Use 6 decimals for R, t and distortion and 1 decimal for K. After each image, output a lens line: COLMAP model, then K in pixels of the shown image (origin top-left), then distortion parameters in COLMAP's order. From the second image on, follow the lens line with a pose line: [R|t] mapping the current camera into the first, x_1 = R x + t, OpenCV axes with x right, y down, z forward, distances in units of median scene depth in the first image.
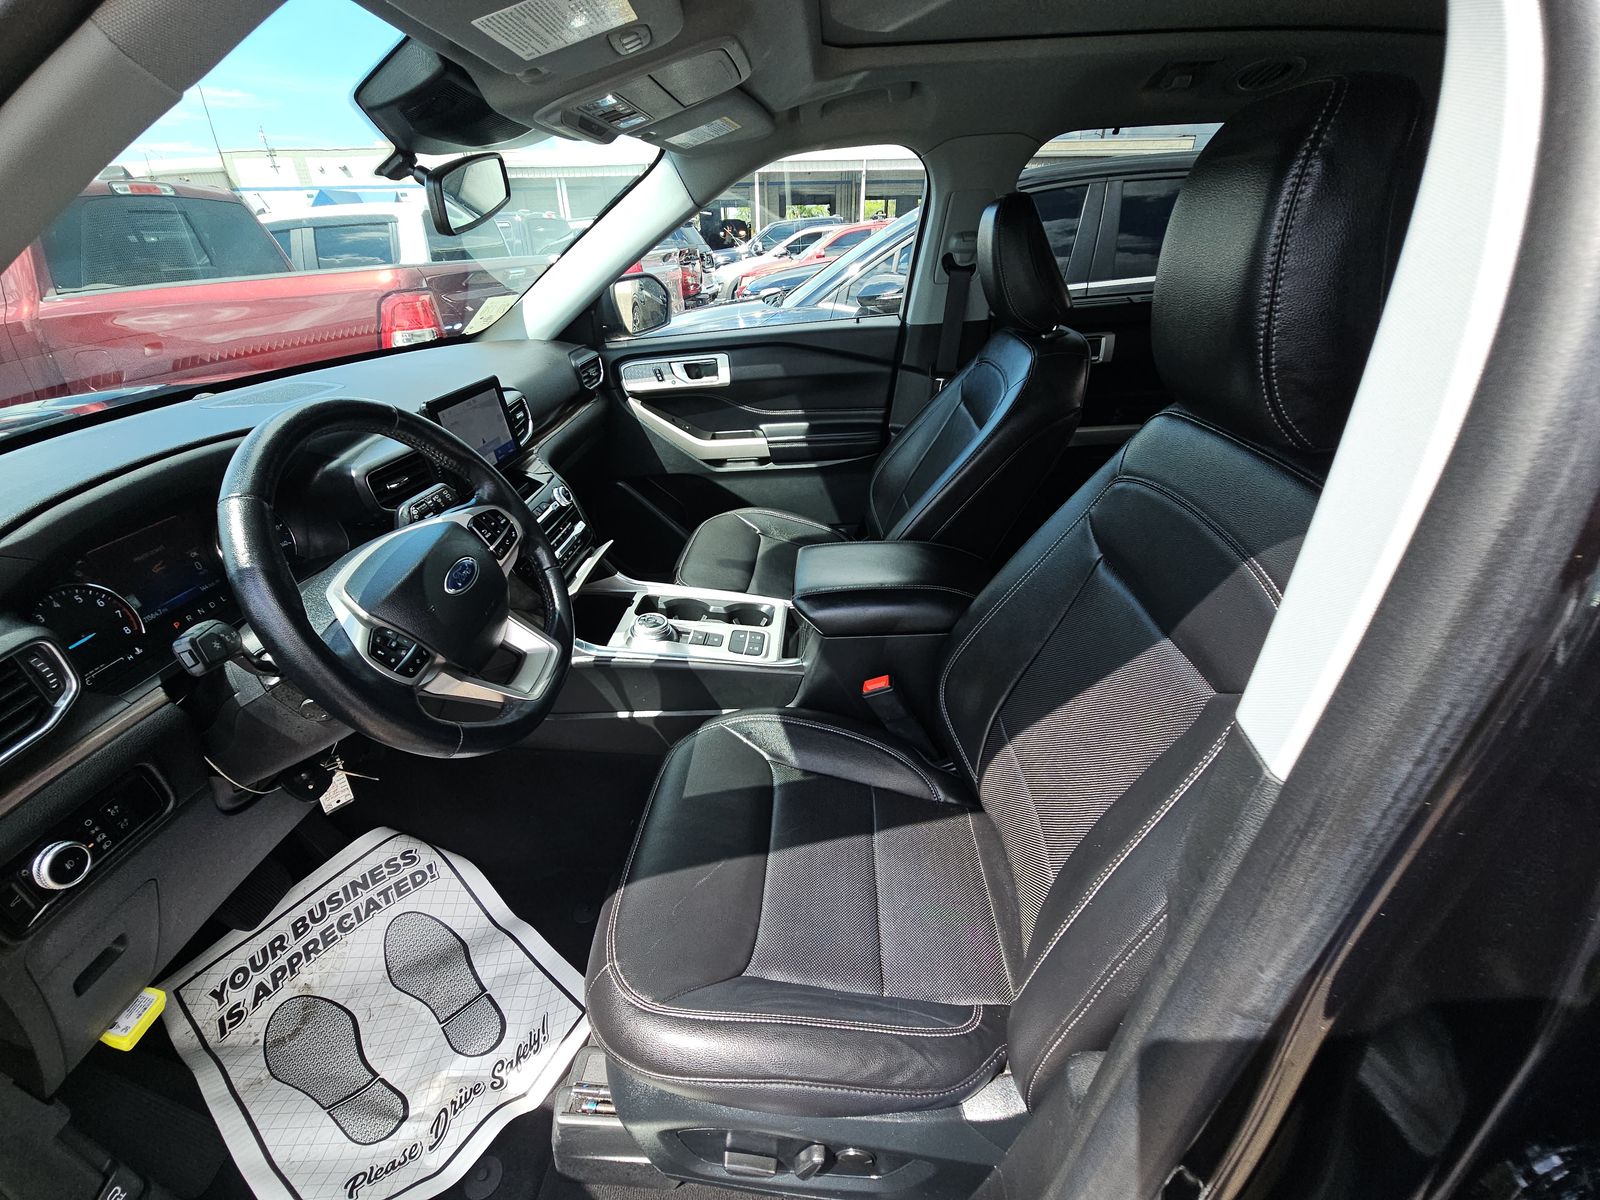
lens RADIAL K [[649.9, 0, 786.9], [0, 649.9, 591.5], [0, 0, 1]] dist [0.011303, -0.010788]
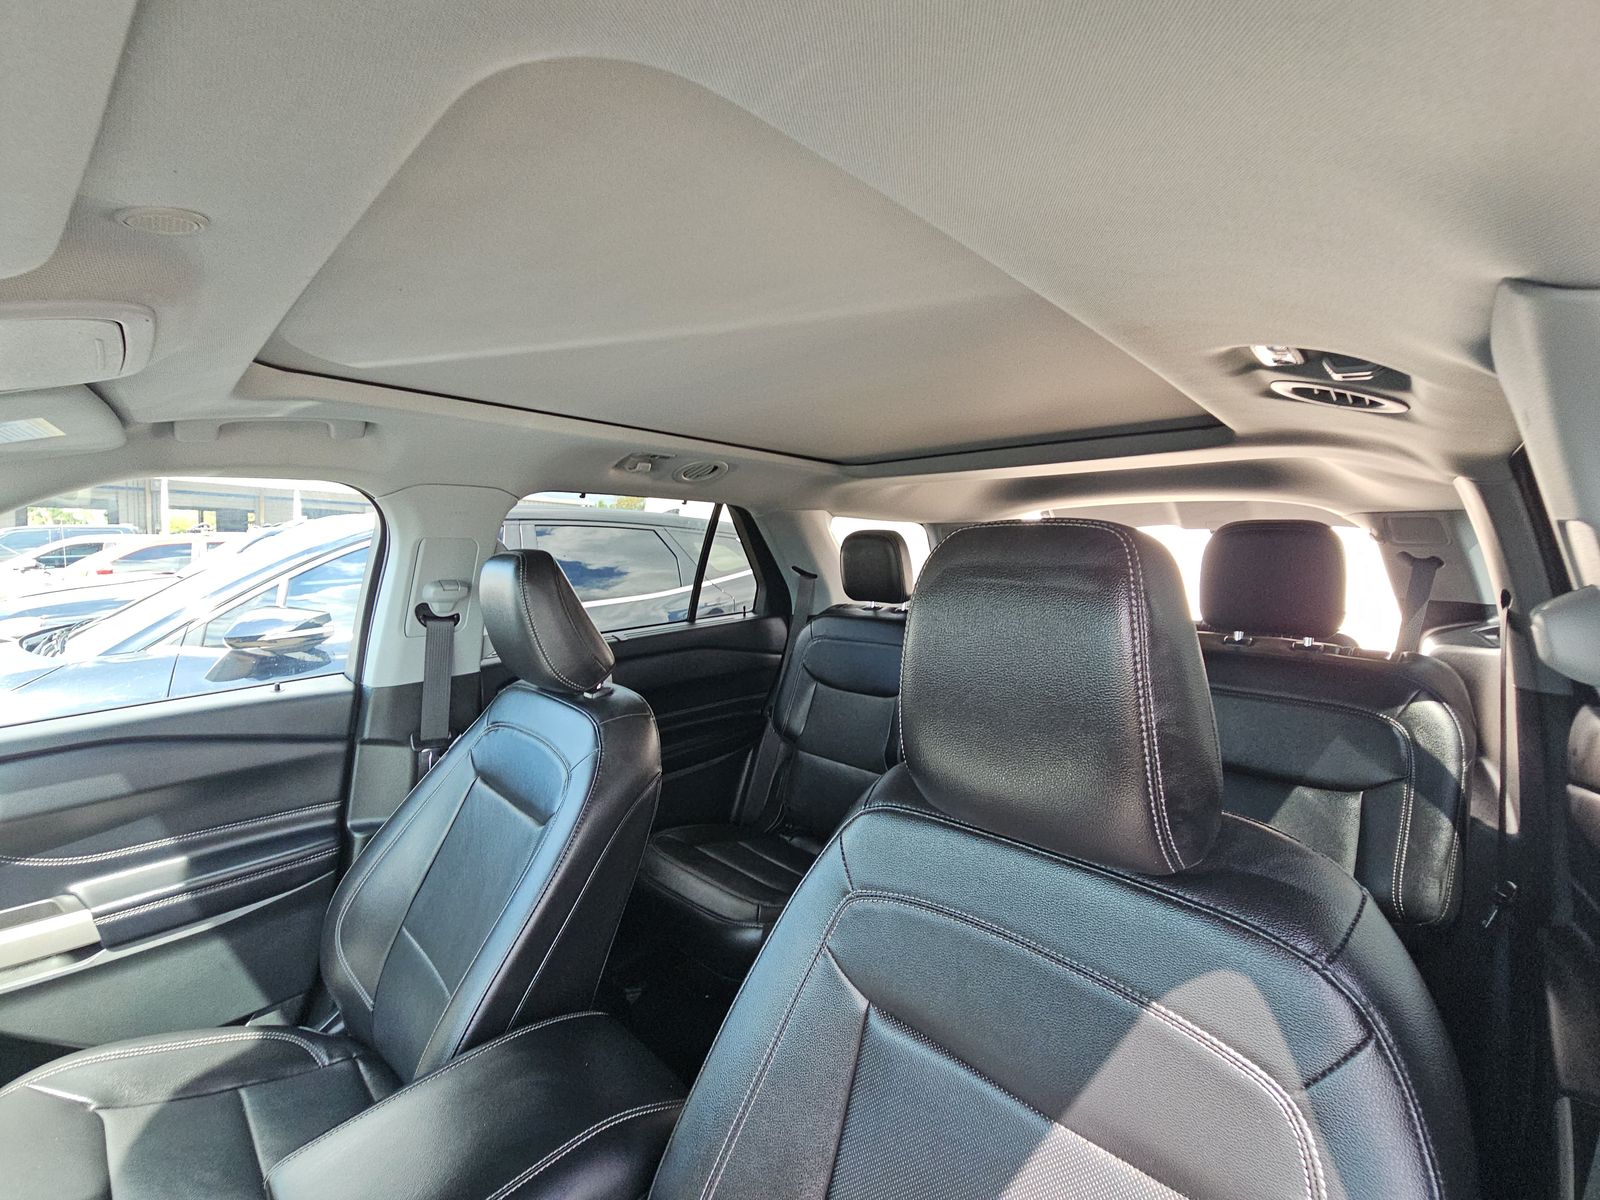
lens RADIAL K [[649.9, 0, 786.9], [0, 649.9, 591.5], [0, 0, 1]] dist [0.011303, -0.010788]
pose [[0.649247, -0.011746, 0.760487, -0.062710], [0.337515, 0.900488, -0.274236, -0.133745], [-0.681588, 0.434723, 0.588603, 0.178280]]
